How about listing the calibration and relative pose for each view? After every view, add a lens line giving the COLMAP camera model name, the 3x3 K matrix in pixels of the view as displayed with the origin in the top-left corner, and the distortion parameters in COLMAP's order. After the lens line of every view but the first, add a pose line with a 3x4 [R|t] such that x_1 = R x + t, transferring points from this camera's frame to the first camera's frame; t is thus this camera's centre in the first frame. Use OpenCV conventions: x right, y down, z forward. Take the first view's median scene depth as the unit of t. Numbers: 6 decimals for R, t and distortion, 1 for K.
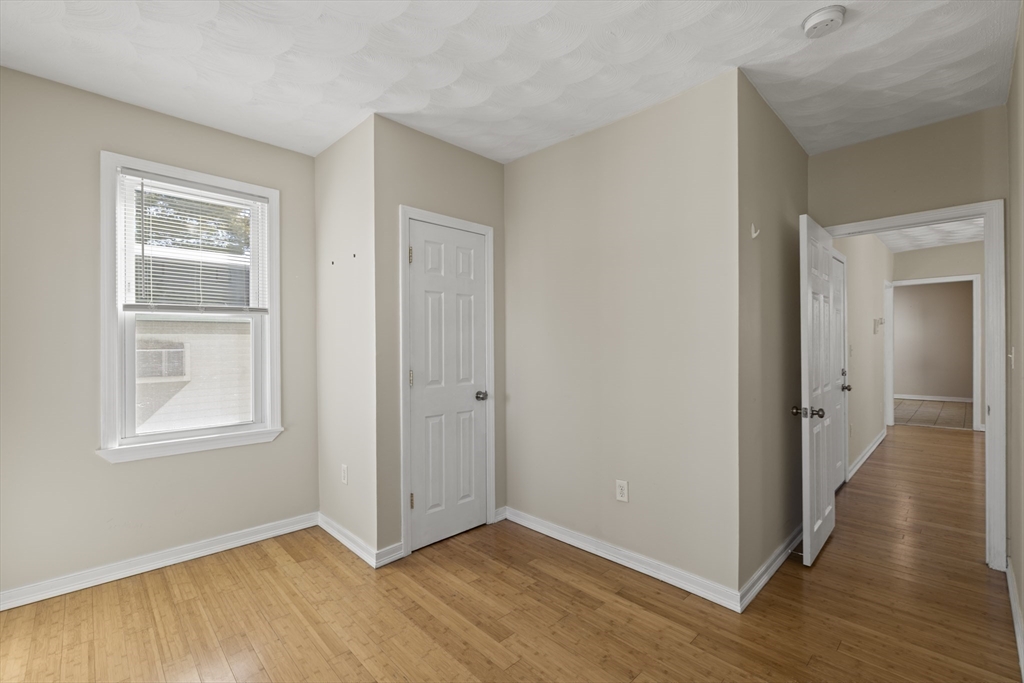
lens RADIAL K [[439.1, 0, 508.1], [0, 439.1, 344.1], [0, 0, 1]] dist [-0.002617, 0.000015]
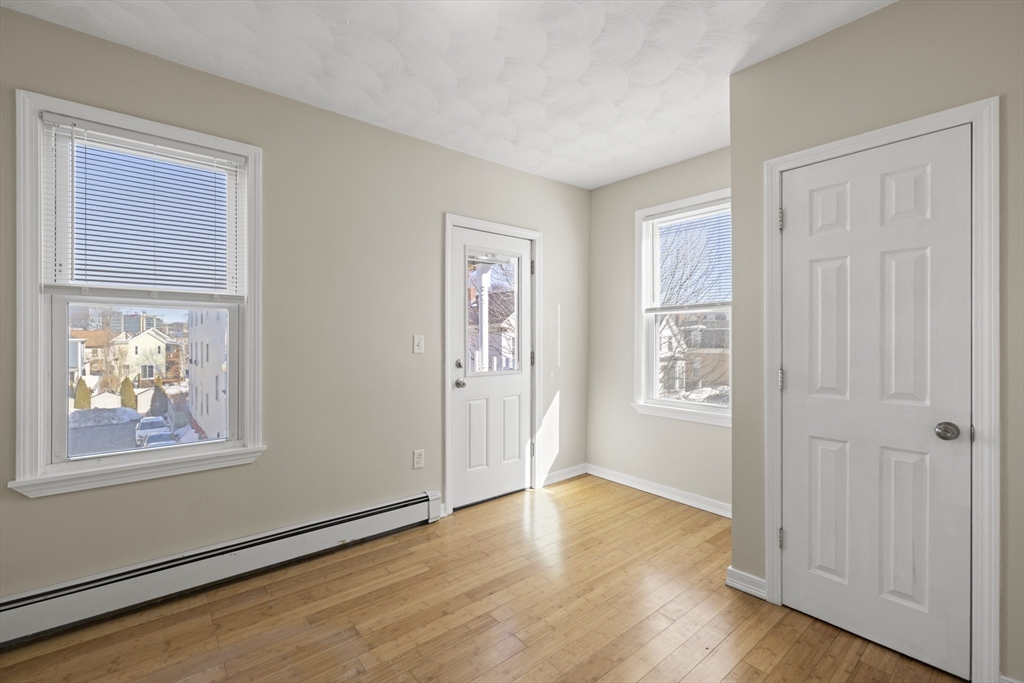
lens RADIAL K [[441.2, 0, 509.6], [0, 441.2, 337.0], [0, 0, 1]] dist [-0.002599, -0.000035]
pose [[-0.077234, 0.004286, -0.997004, 0.605738], [0.005281, 0.999978, 0.003890, -0.002276], [0.996999, -0.004965, -0.077255, 0.604180]]
